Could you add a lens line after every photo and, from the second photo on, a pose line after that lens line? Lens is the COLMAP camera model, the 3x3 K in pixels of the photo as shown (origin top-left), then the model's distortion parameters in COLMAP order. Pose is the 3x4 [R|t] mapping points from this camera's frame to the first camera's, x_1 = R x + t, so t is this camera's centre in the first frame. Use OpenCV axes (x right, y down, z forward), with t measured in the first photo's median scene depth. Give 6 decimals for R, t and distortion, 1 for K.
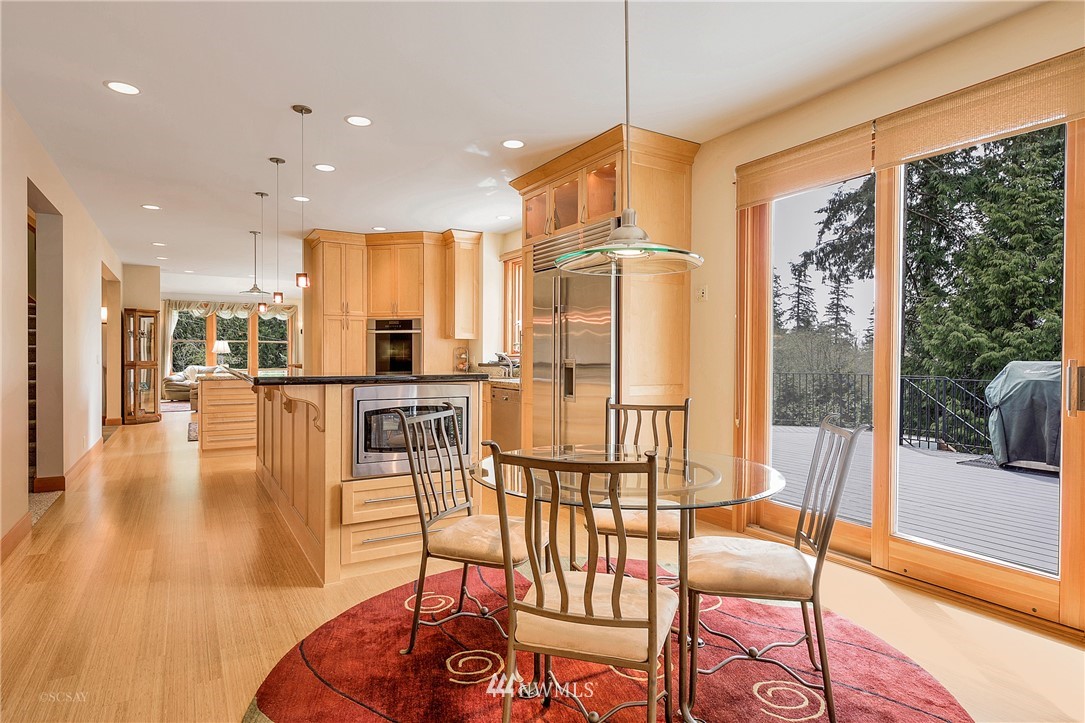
lens RADIAL K [[594.6, 0, 542.5], [0, 594.6, 361.5], [0, 0, 1]] dist [0.000833, 0.000284]
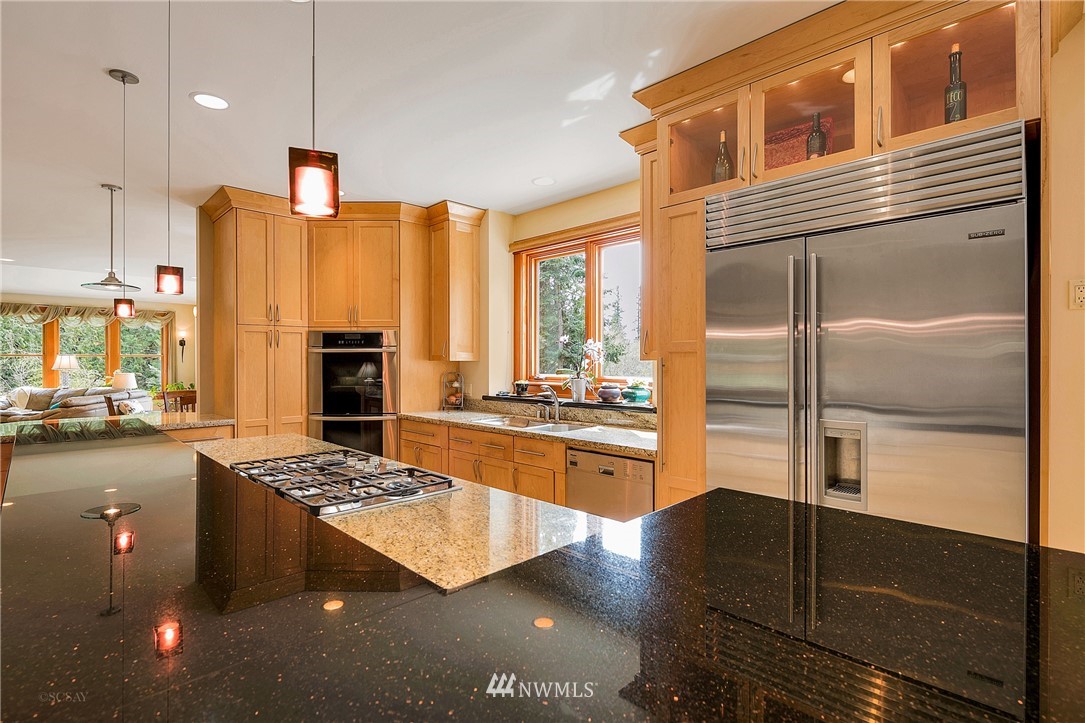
lens RADIAL K [[520.5, 0, 542.5], [0, 520.5, 361.5], [0, 0, 1]] dist [-0.000510, -0.001370]
pose [[0.972775, -0.004666, 0.231704, -0.177519], [0.007265, 0.999920, -0.010365, -0.029822], [-0.231637, 0.011767, 0.972731, 0.380554]]
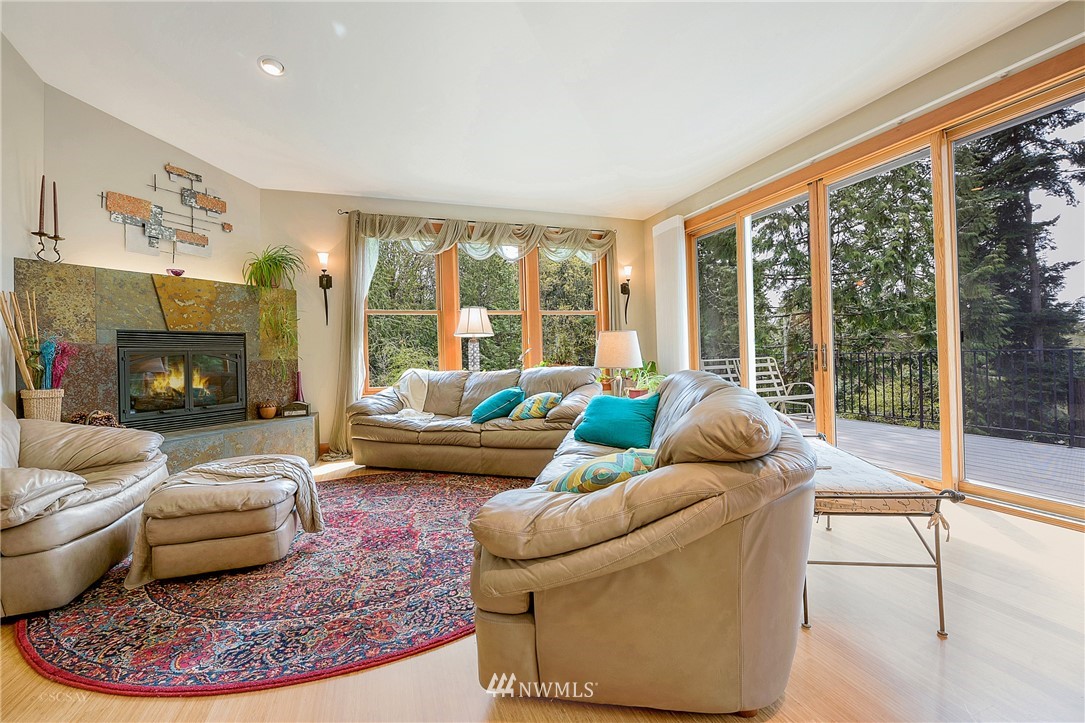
lens RADIAL K [[441.2, 0, 543.6], [0, 441.2, 356.2], [0, 0, 1]] dist [-0.000060, -0.000047]
pose [[0.980742, -0.029219, -0.193108, -0.872824], [0.027368, 0.999550, -0.012243, 0.007697], [0.193379, 0.006722, 0.981101, 1.421557]]
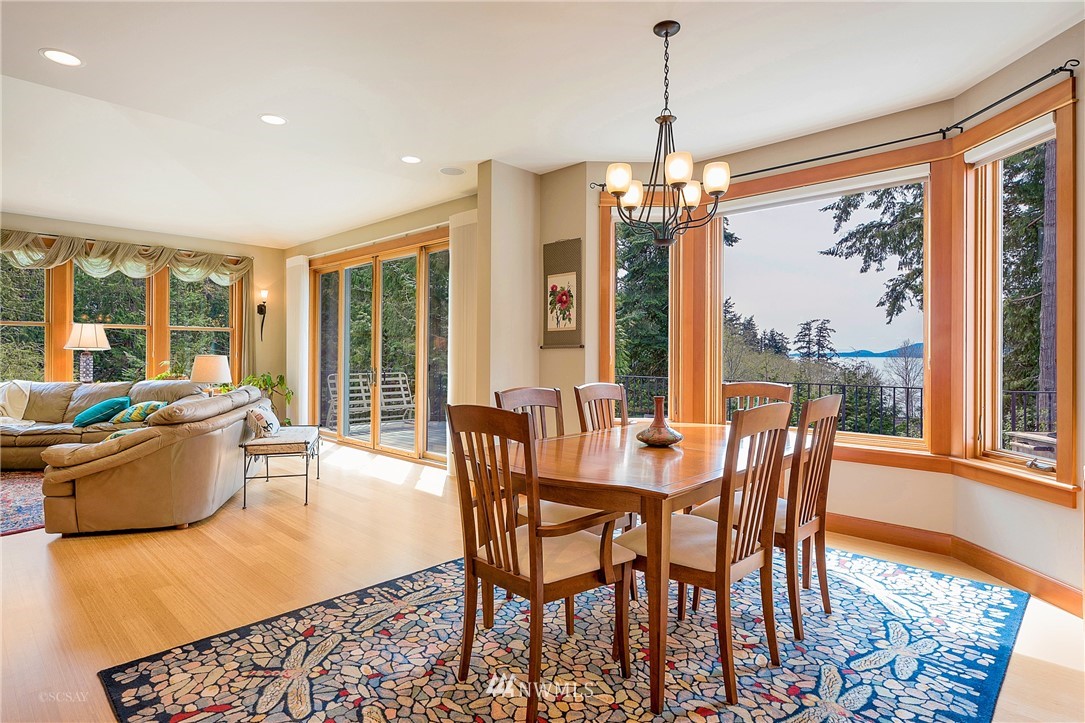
lens RADIAL K [[573.3, 0, 535.5], [0, 573.3, 354.9], [0, 0, 1]] dist [0.002466, -0.000680]
pose [[0.967256, 0.003489, 0.253779, -0.653455], [-0.000310, 0.999921, -0.012569, -0.012290], [-0.253802, 0.012079, 0.967181, 1.002128]]
